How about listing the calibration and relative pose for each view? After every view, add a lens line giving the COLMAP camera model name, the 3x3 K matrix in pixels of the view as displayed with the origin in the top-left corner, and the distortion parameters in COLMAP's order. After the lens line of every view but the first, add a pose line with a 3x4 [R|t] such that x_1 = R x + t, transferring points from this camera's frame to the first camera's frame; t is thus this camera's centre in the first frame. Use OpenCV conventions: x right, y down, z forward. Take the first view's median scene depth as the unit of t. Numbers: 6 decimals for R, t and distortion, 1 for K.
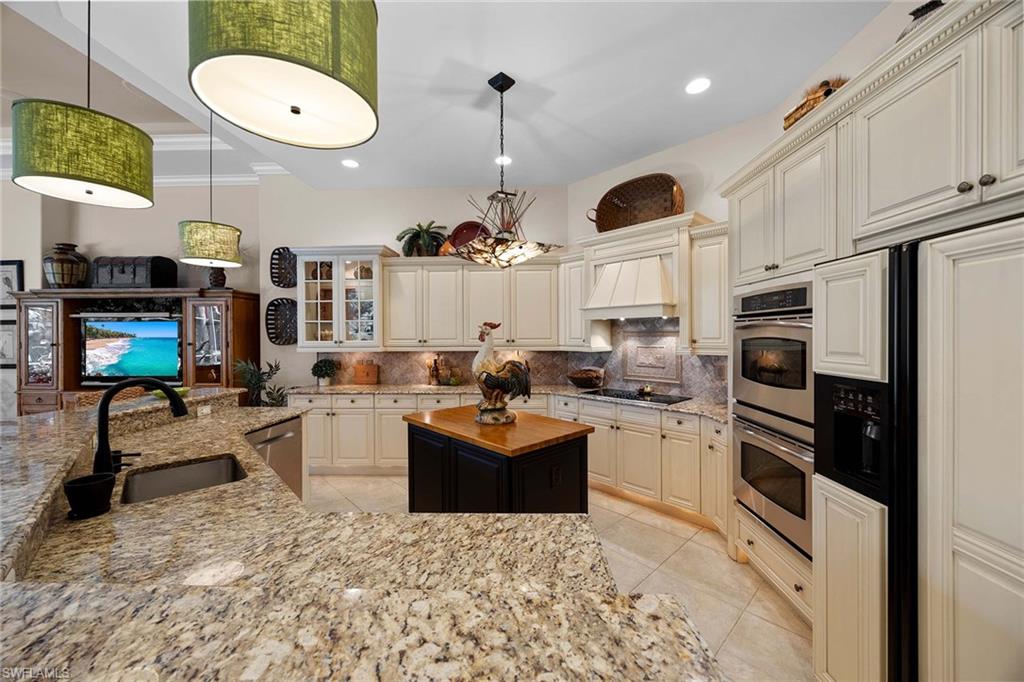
lens RADIAL K [[388.7, 0, 509.0], [0, 388.7, 334.0], [0, 0, 1]] dist [-0.001810, -0.000120]
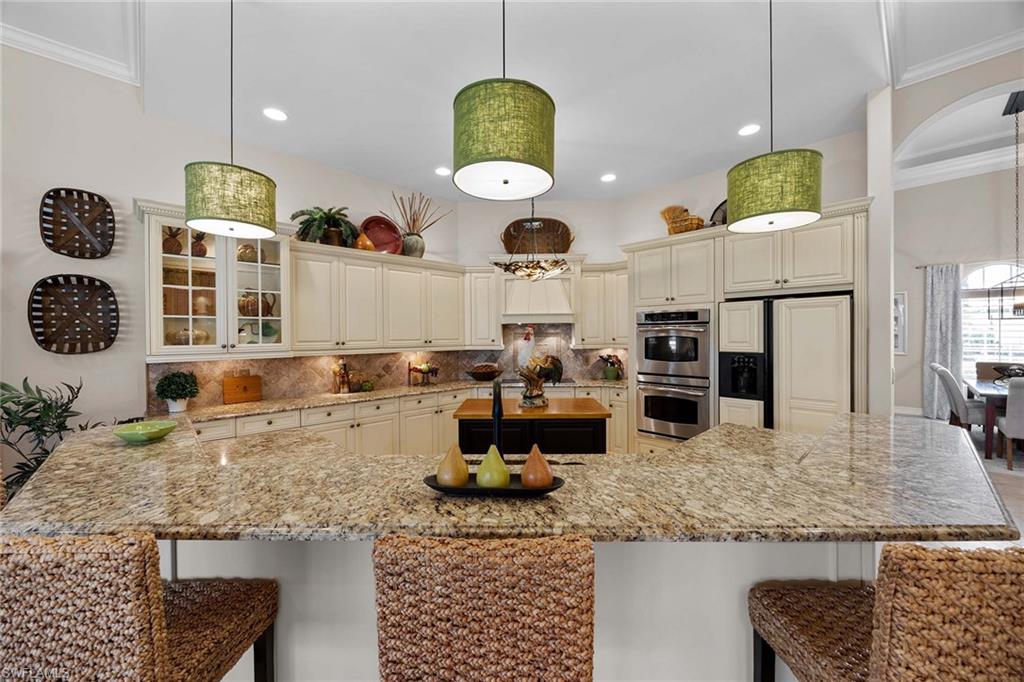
lens RADIAL K [[389.4, 0, 515.7], [0, 389.4, 338.8], [0, 0, 1]] dist [-0.003733, -0.000229]
pose [[0.693474, -0.007374, 0.720444, -0.567318], [0.003016, 0.999969, 0.007332, 0.002804], [-0.720476, -0.002912, 0.693474, 0.106908]]
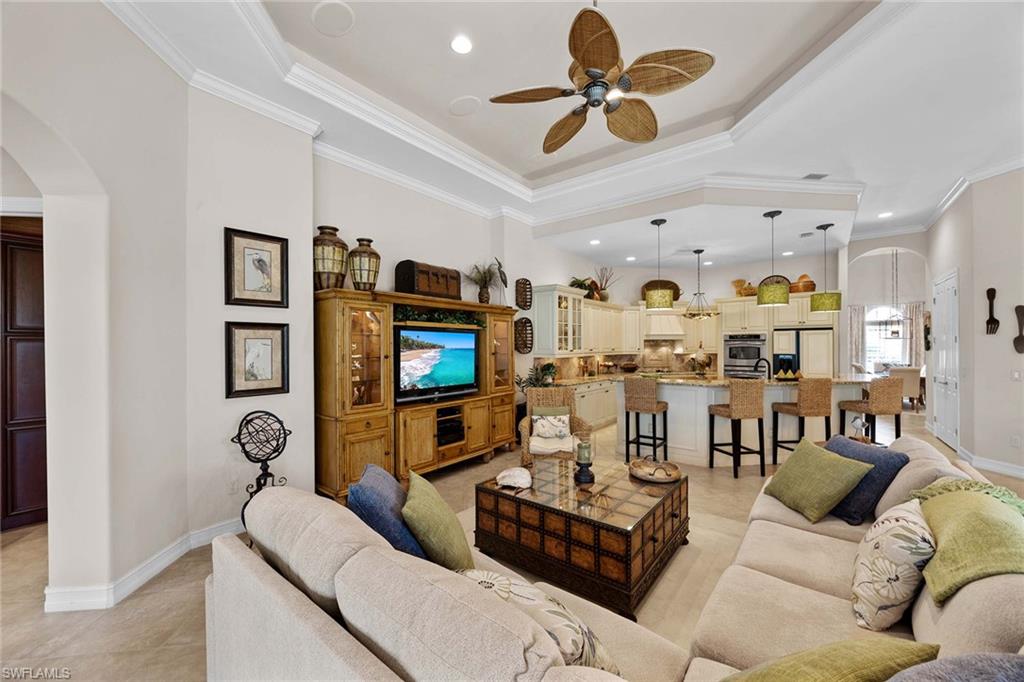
lens RADIAL K [[392.1, 0, 511.9], [0, 392.1, 347.0], [0, 0, 1]] dist [-0.002434, -0.000318]
pose [[0.586496, 0.000338, 0.809952, -1.765979], [-0.000836, 1.000000, 0.000187, 0.005683], [-0.809952, -0.000787, 0.586496, 0.280798]]
